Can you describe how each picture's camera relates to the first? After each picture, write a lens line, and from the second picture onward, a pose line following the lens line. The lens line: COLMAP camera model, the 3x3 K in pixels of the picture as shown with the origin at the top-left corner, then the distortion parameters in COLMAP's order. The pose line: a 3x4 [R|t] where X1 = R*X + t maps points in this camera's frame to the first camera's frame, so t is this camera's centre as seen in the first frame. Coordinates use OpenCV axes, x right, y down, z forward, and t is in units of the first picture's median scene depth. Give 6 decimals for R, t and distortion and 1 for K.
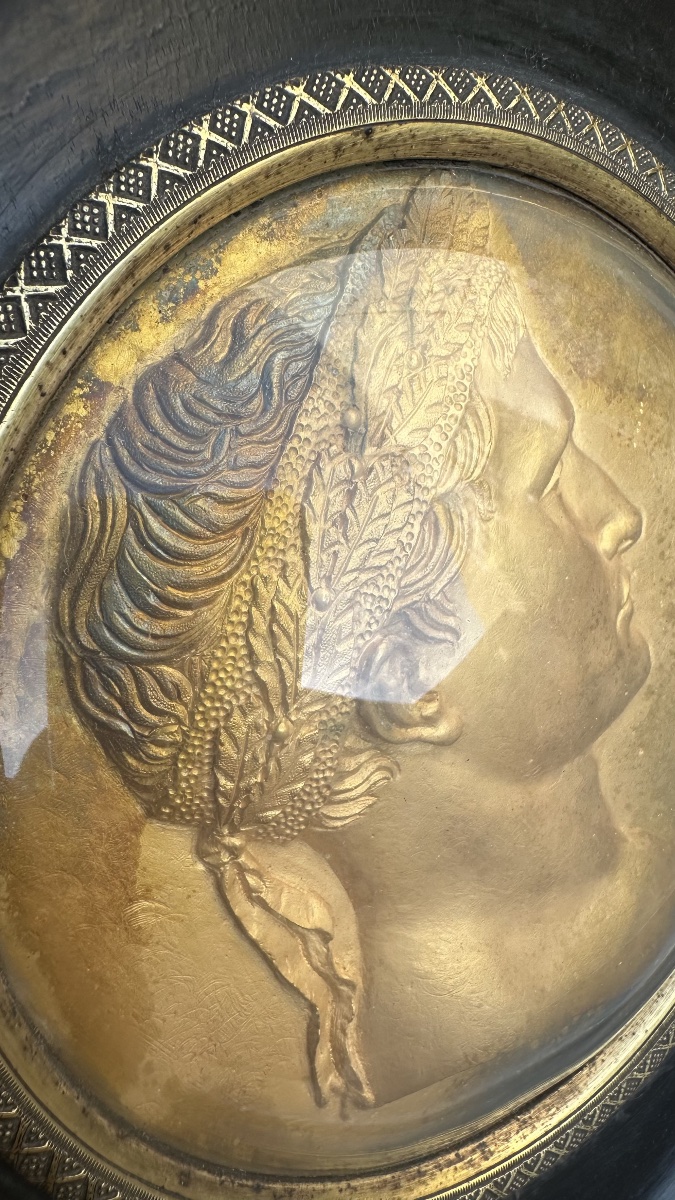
lens RADIAL K [[856.6, 0, 258.3], [0, 856.6, 560.3], [0, 0, 1]] dist [-0.011697, -0.004781]
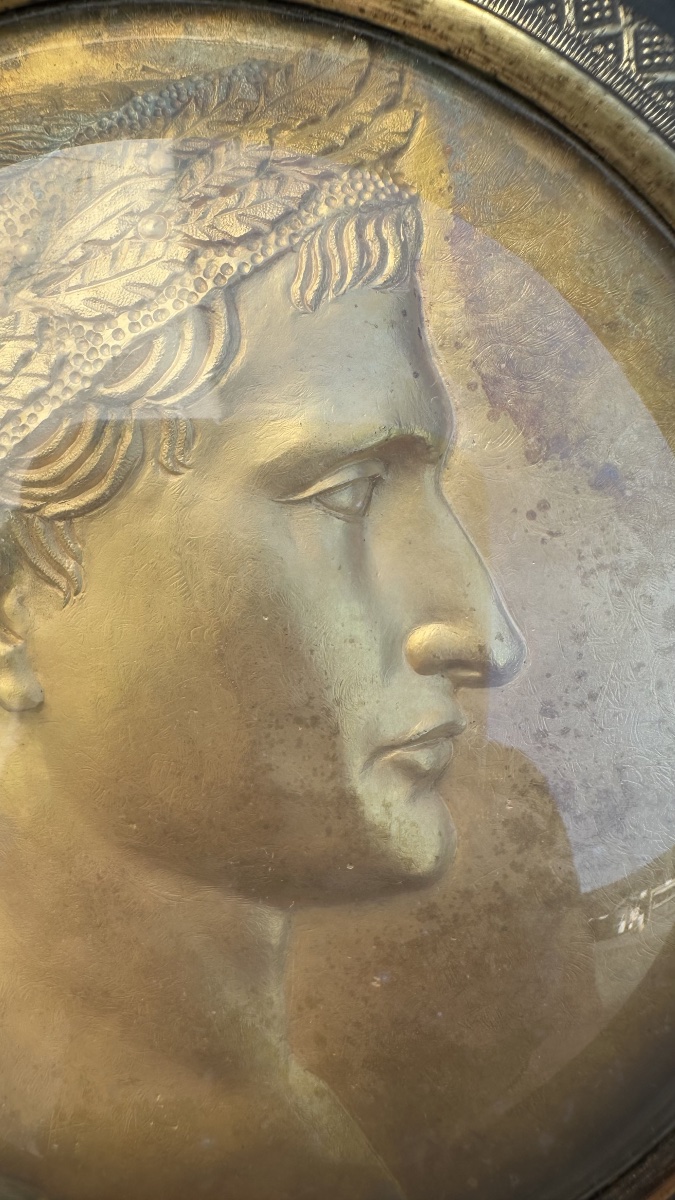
lens RADIAL K [[882.0, 0, 259.2], [0, 882.0, 563.8], [0, 0, 1]] dist [-0.005925, -0.003005]
pose [[0.721699, 0.454633, -0.521977, 0.862618], [-0.502010, 0.862947, 0.057519, -0.068621], [0.476588, 0.220526, 0.851018, 0.459891]]
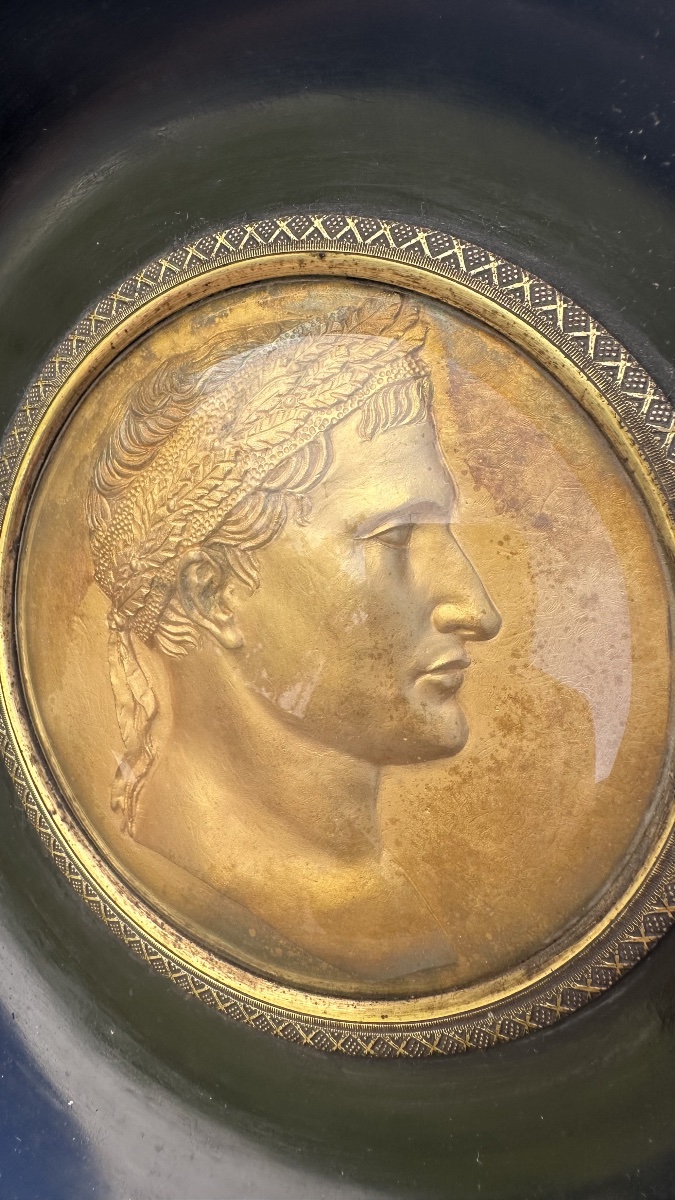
lens RADIAL K [[856.6, 0, 258.3], [0, 856.6, 560.3], [0, 0, 1]] dist [-0.011697, -0.004781]
pose [[0.528960, 0.440653, -0.725277, 1.479976], [-0.449638, 0.870335, 0.200854, -0.287188], [0.719741, 0.219868, 0.658507, 0.014343]]
